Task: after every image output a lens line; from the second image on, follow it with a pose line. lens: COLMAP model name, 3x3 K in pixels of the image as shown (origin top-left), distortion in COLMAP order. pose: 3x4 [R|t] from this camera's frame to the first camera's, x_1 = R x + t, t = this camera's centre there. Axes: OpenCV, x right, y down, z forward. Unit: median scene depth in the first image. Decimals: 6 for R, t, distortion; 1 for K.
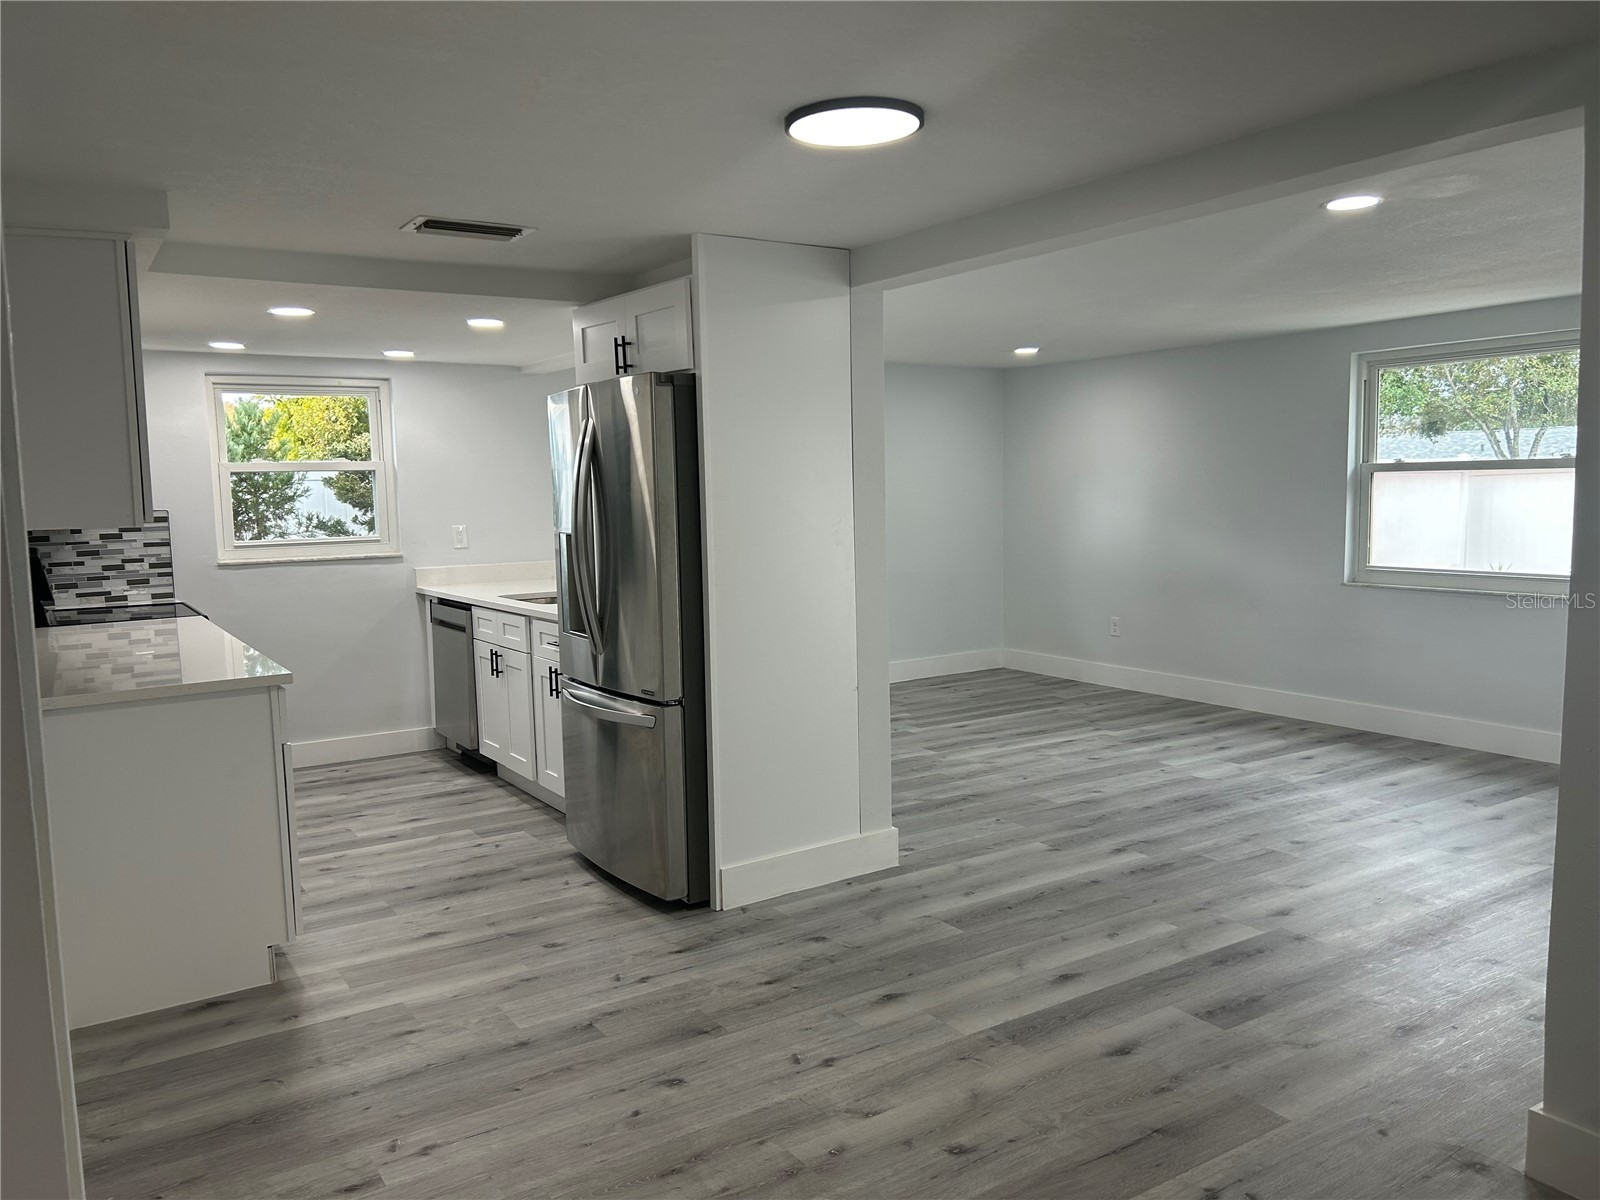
lens RADIAL K [[1198.4, 0, 803.7], [0, 1198.4, 597.1], [0, 0, 1]] dist [0.048605, -0.056809]
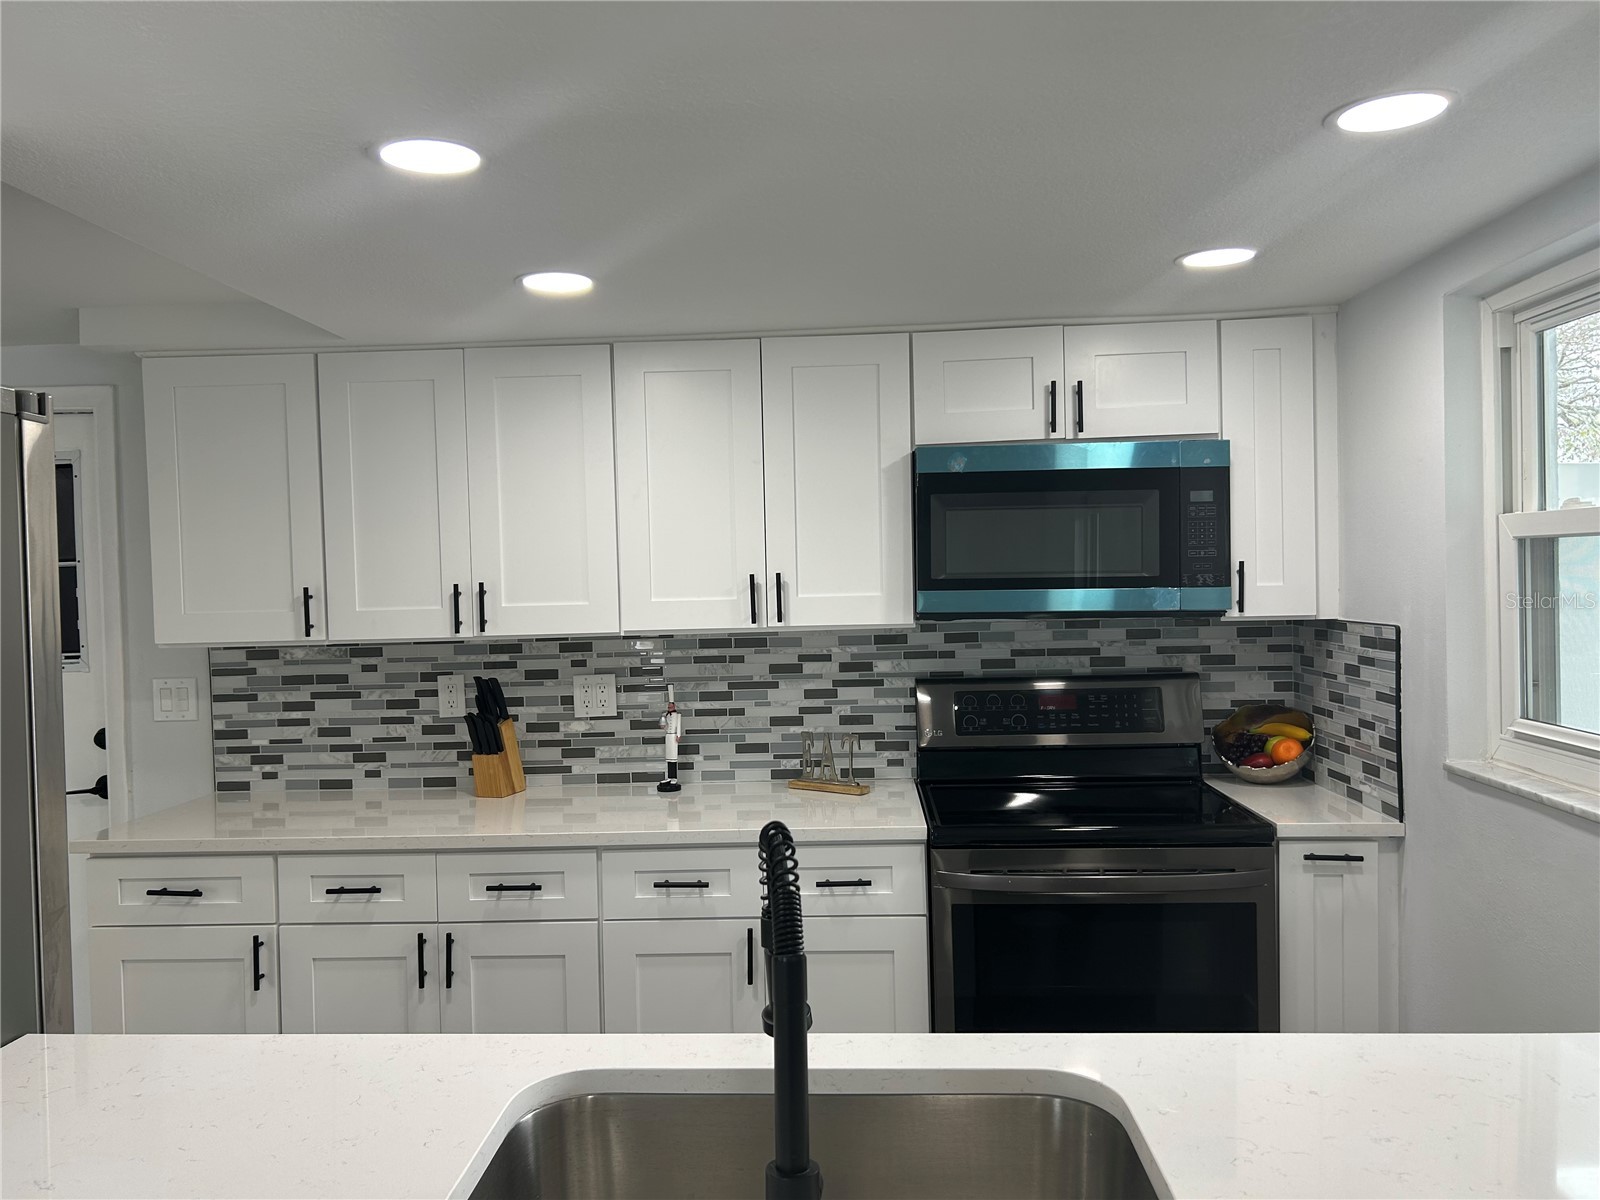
lens RADIAL K [[1198.4, 0, 803.8], [0, 1198.4, 592.5], [0, 0, 1]] dist [0.048605, -0.056809]
pose [[-0.578154, 0.050501, -0.814363, -0.035321], [-0.041500, 0.994971, 0.091164, -0.148829], [0.814872, 0.086503, -0.573151, 1.375500]]
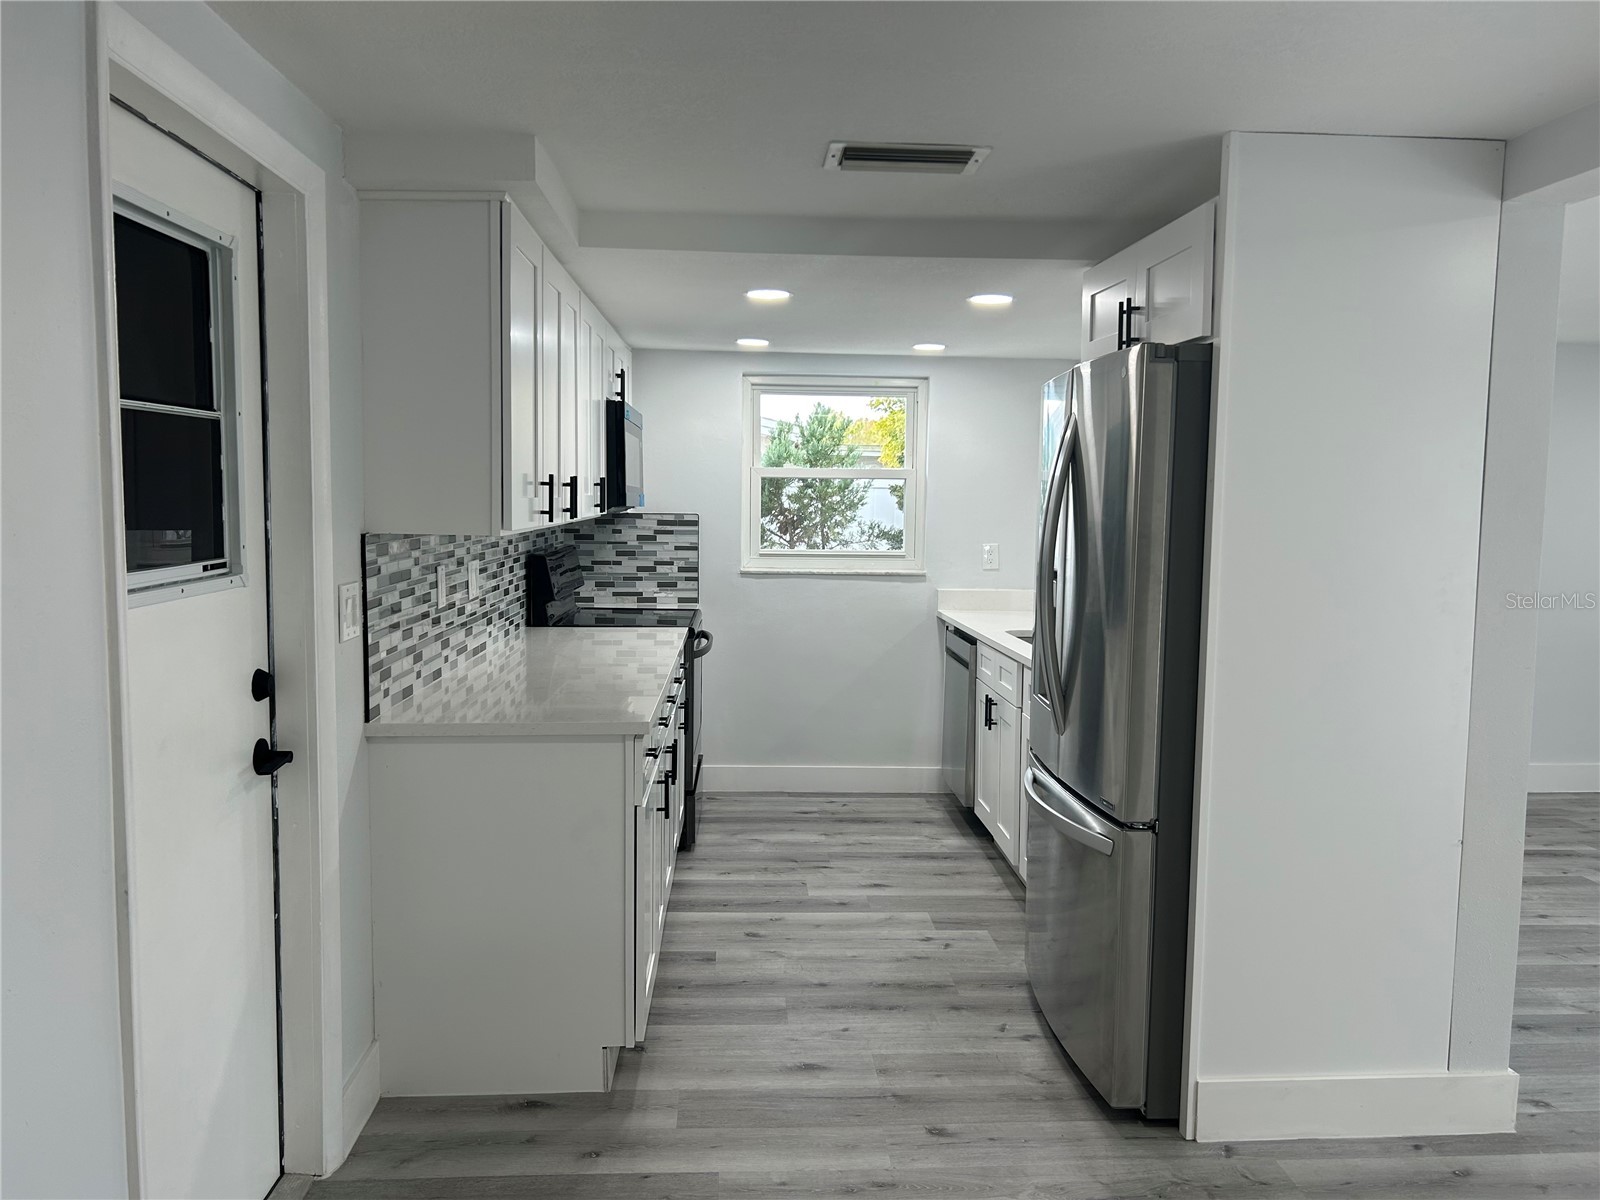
lens RADIAL K [[1198.4, 0, 810.9], [0, 1198.4, 604.5], [0, 0, 1]] dist [0.048605, -0.056809]
pose [[0.866605, 0.079444, -0.492631, 0.046972], [-0.081528, 0.996521, 0.017285, -0.028669], [0.492290, 0.025184, 0.870067, 0.250693]]
